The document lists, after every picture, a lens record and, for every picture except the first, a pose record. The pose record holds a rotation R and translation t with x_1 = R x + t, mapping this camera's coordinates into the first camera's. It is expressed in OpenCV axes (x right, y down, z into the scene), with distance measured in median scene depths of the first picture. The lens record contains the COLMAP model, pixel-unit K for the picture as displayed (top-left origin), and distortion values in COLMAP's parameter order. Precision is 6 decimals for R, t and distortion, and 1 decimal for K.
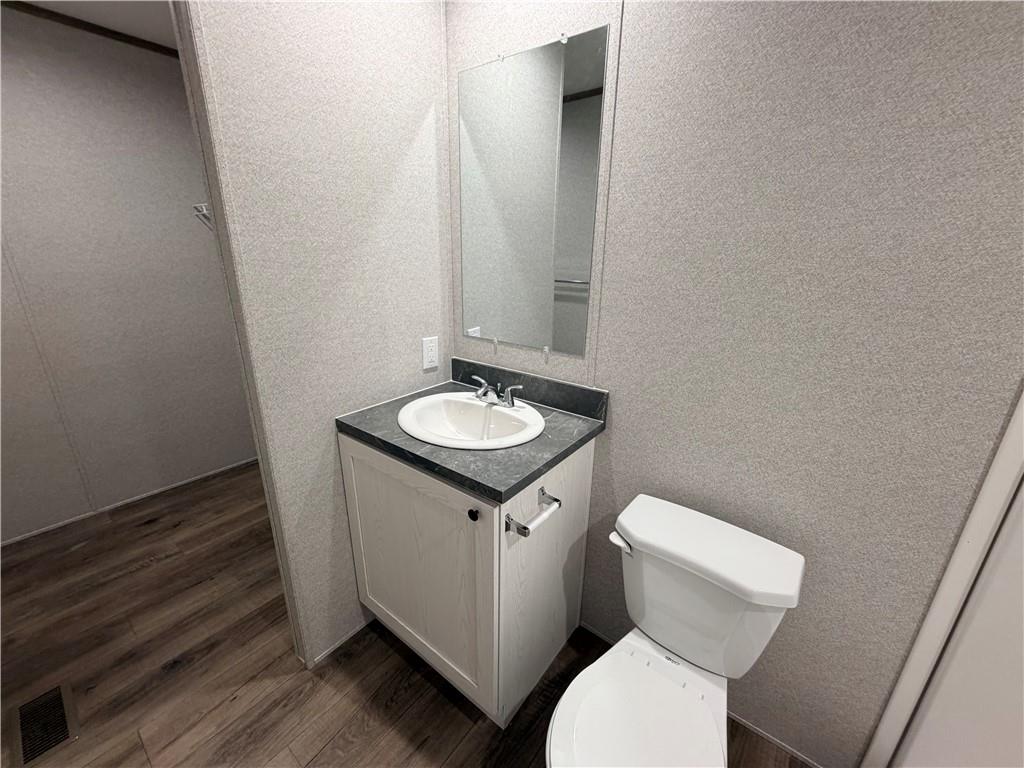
lens RADIAL K [[409.6, 0, 512.0], [0, 409.6, 384.0], [0, 0, 1]] dist [-0.000337, 0.000259]
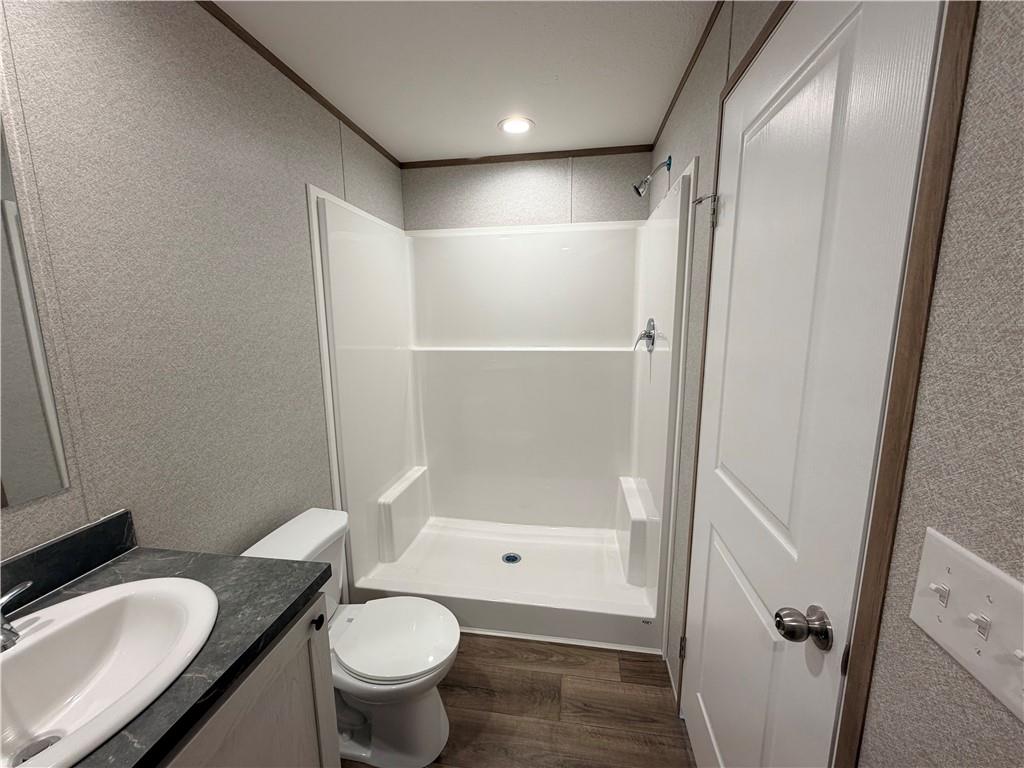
lens RADIAL K [[409.6, 0, 512.0], [0, 409.6, 384.0], [0, 0, 1]] dist [-0.000337, 0.000259]
pose [[-0.486526, -0.153110, 0.860145, -0.849873], [0.269762, 0.910090, 0.314586, -0.274741], [-0.830976, 0.385089, -0.401480, 0.697908]]
